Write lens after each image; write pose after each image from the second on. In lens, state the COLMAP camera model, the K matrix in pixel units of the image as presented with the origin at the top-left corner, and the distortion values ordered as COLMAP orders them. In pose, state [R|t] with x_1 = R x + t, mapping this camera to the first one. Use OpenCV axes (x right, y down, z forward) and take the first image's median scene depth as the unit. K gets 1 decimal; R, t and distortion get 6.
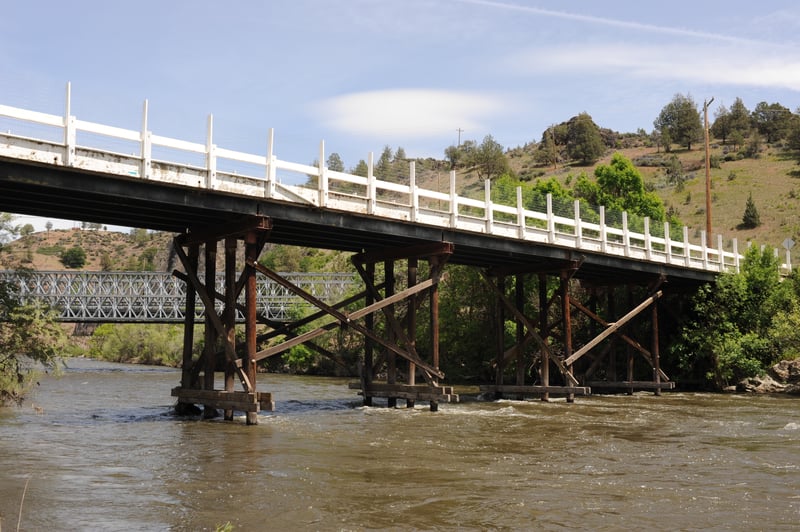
lens RADIAL K [[798.0, 0, 400.0], [0, 798.0, 266.0], [0, 0, 1]] dist [-0.087644, 0.086488]
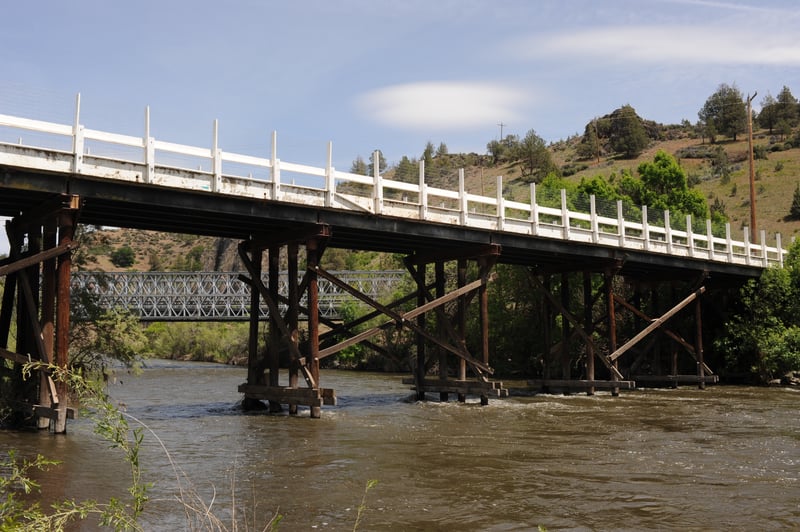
lens RADIAL K [[798.0, 0, 400.0], [0, 798.0, 266.0], [0, 0, 1]] dist [-0.087644, 0.086488]
pose [[0.998458, -0.012685, -0.054049, -0.006926], [0.013045, 0.999895, 0.006314, -0.006868], [0.053963, -0.007010, 0.998518, -0.039363]]
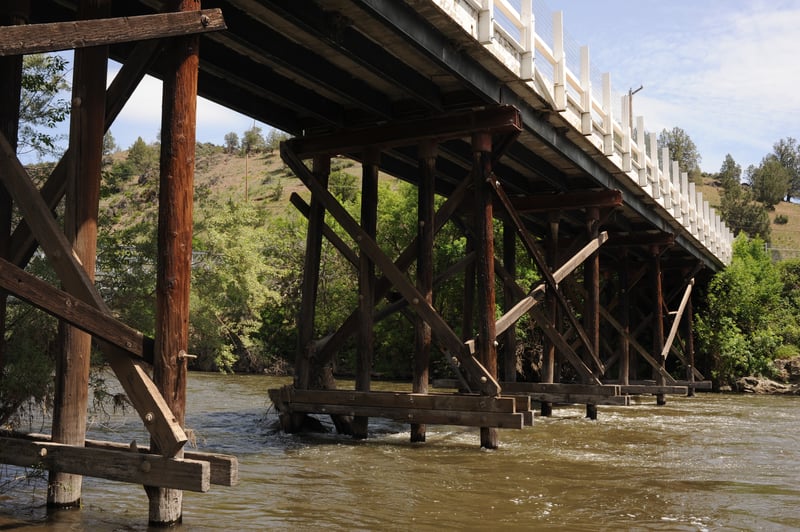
lens RADIAL K [[798.0, 0, 400.0], [0, 798.0, 266.0], [0, 0, 1]] dist [-0.087644, 0.086488]
pose [[0.950158, 0.050145, 0.307711, -0.260034], [-0.051057, 0.998683, -0.005092, 0.039687], [-0.307561, -0.010873, 0.951466, 0.262872]]
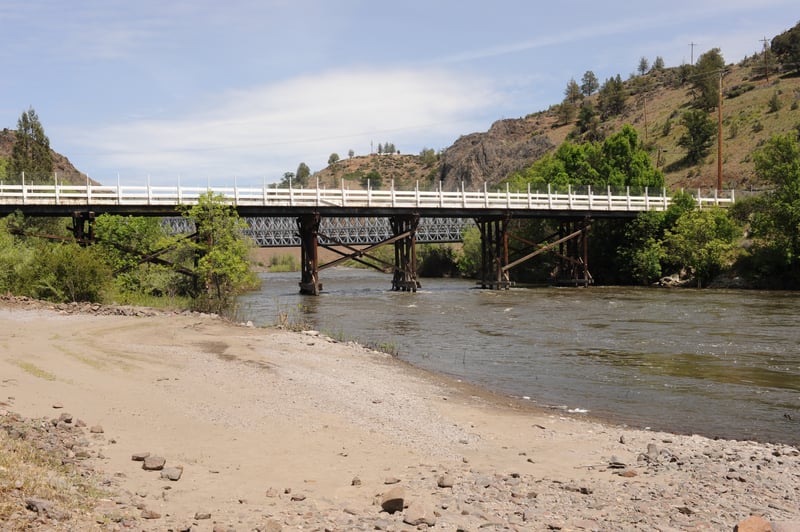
lens RADIAL K [[798.0, 0, 400.0], [0, 798.0, 266.0], [0, 0, 1]] dist [-0.087644, 0.086488]
pose [[0.928061, -0.016415, -0.372066, 0.590757], [0.059675, 0.992674, 0.105054, -0.086493], [0.367615, -0.119700, 0.922242, -0.726791]]
